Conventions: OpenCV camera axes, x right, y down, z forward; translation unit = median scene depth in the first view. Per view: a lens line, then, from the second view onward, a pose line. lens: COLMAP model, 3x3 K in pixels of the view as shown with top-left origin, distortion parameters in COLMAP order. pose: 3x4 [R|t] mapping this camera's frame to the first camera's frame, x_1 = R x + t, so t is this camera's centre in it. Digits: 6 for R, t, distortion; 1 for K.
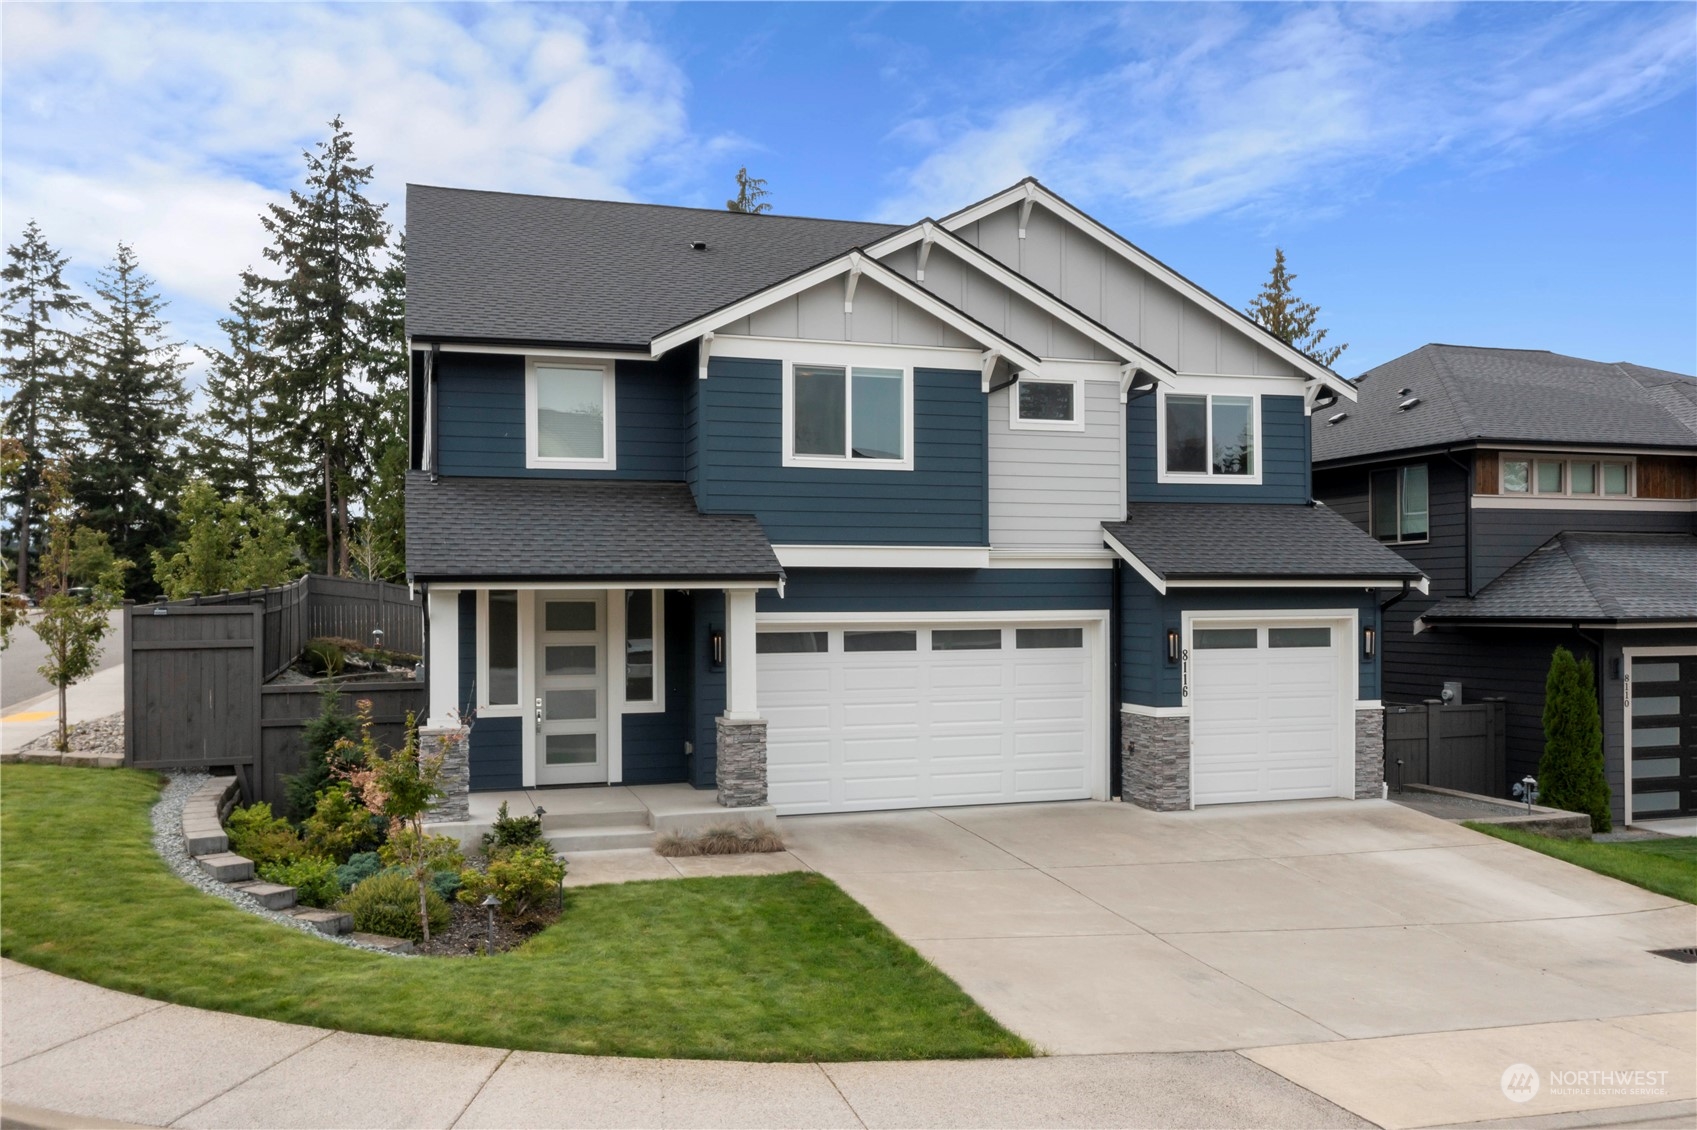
lens RADIAL K [[1383.1, 0, 867.4], [0, 1383.1, 588.6], [0, 0, 1]] dist [0.001262, 0.006646]
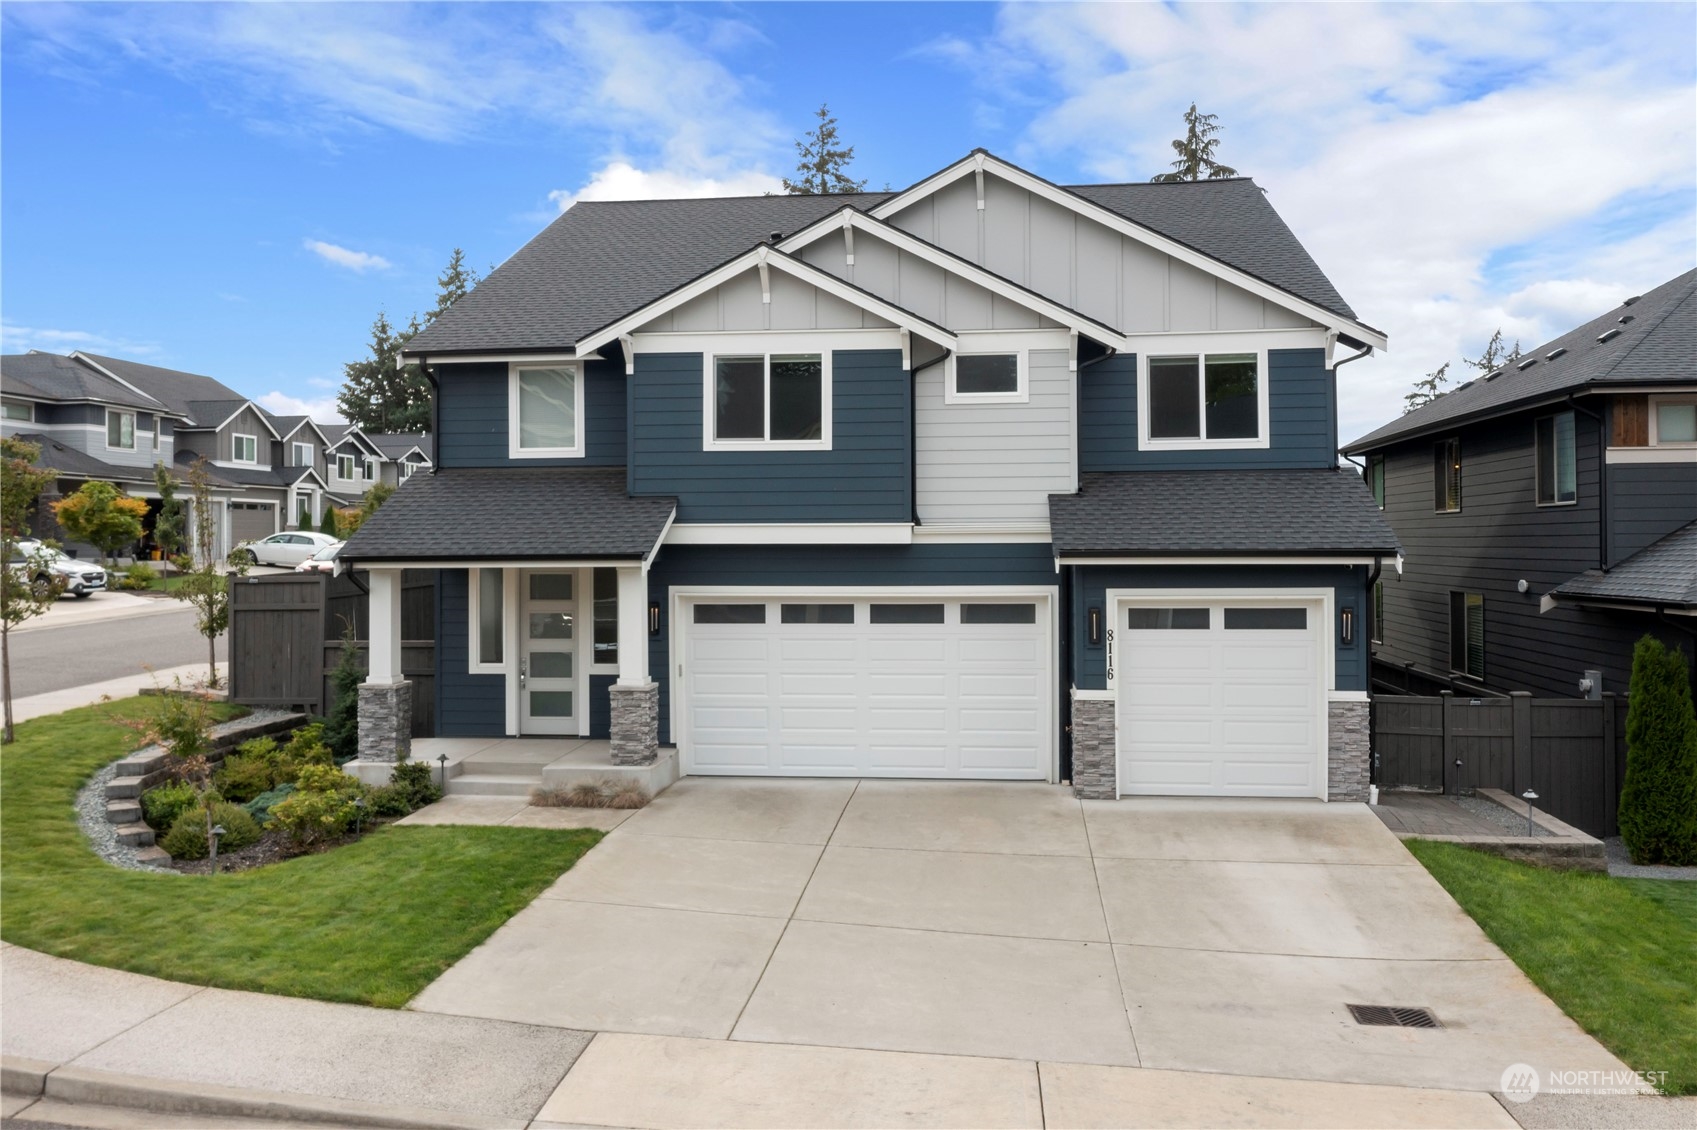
lens RADIAL K [[1383.1, 0, 851.2], [0, 1383.1, 523.2], [0, 0, 1]] dist [0.001262, 0.006646]
pose [[0.910819, -0.005520, -0.412768, 0.459682], [0.003657, 0.999979, -0.005304, -0.024501], [0.412789, 0.003322, 0.910821, 0.063330]]
